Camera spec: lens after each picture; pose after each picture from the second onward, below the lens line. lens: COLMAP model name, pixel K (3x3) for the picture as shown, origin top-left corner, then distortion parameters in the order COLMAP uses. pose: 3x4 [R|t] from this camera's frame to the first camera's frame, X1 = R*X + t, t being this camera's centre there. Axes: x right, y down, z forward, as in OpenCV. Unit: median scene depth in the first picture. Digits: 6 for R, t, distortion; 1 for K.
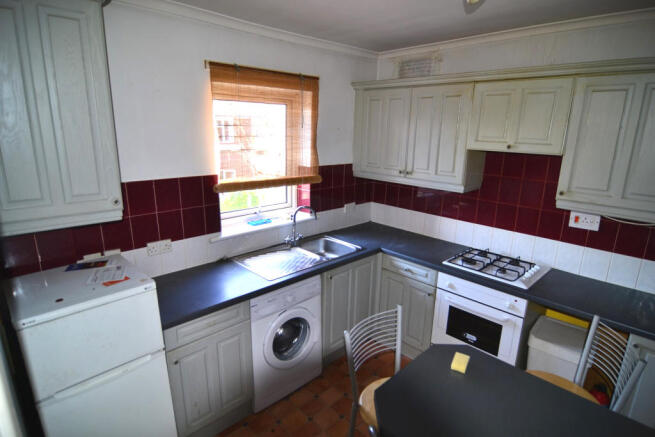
lens RADIAL K [[356.1, 0, 329.1], [0, 356.1, 221.2], [0, 0, 1]] dist [-0.004825, -0.012805]
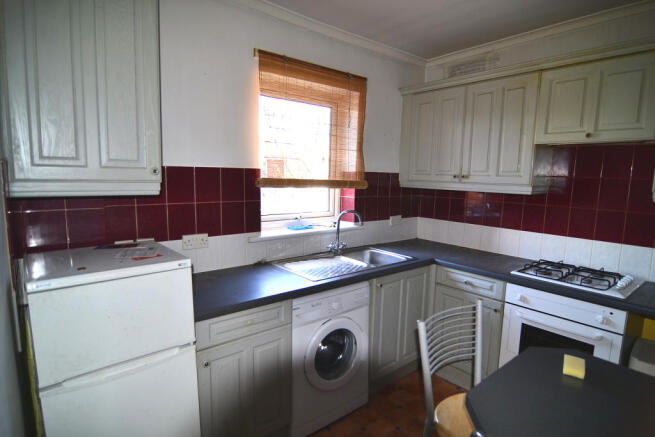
lens RADIAL K [[356.1, 0, 329.1], [0, 356.1, 221.2], [0, 0, 1]] dist [-0.004825, -0.012805]
pose [[0.996715, 0.012458, -0.080021, -0.055272], [-0.022452, 0.991874, -0.125227, 0.115736], [0.077811, 0.126612, 0.988896, 0.103089]]
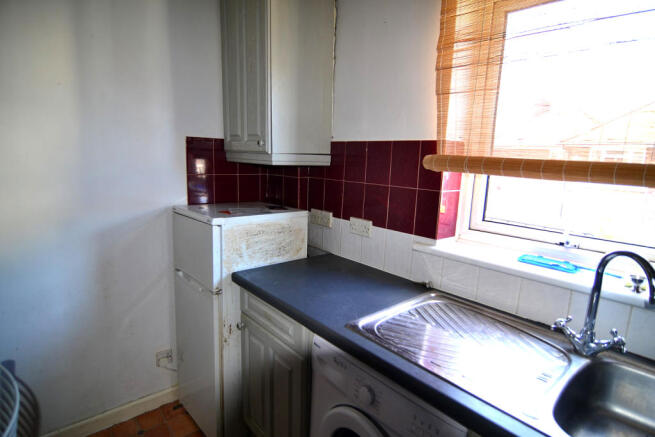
lens RADIAL K [[356.1, 0, 329.1], [0, 356.1, 221.2], [0, 0, 1]] dist [-0.004825, -0.012805]
pose [[-0.055385, 0.175214, -0.982971, 0.283042], [-0.272755, 0.944382, 0.183704, -0.060696], [0.960488, 0.278284, -0.004514, 0.839075]]
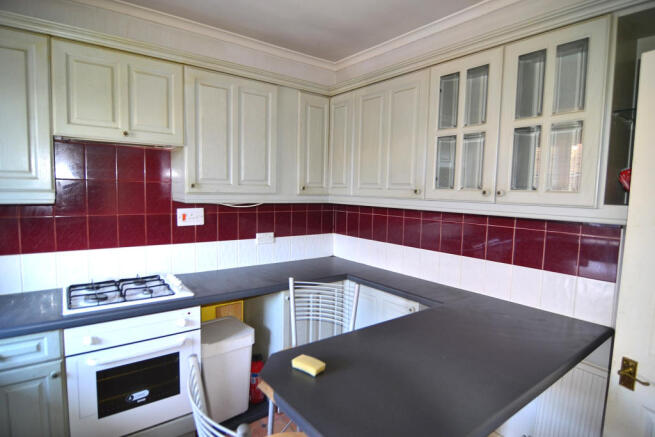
lens RADIAL K [[356.1, 0, 329.1], [0, 356.1, 221.2], [0, 0, 1]] dist [-0.004825, -0.012805]
pose [[0.113440, -0.108276, 0.987627, -0.222505], [0.229699, 0.969972, 0.079957, 0.018333], [-0.966628, 0.217787, 0.134904, 0.460541]]
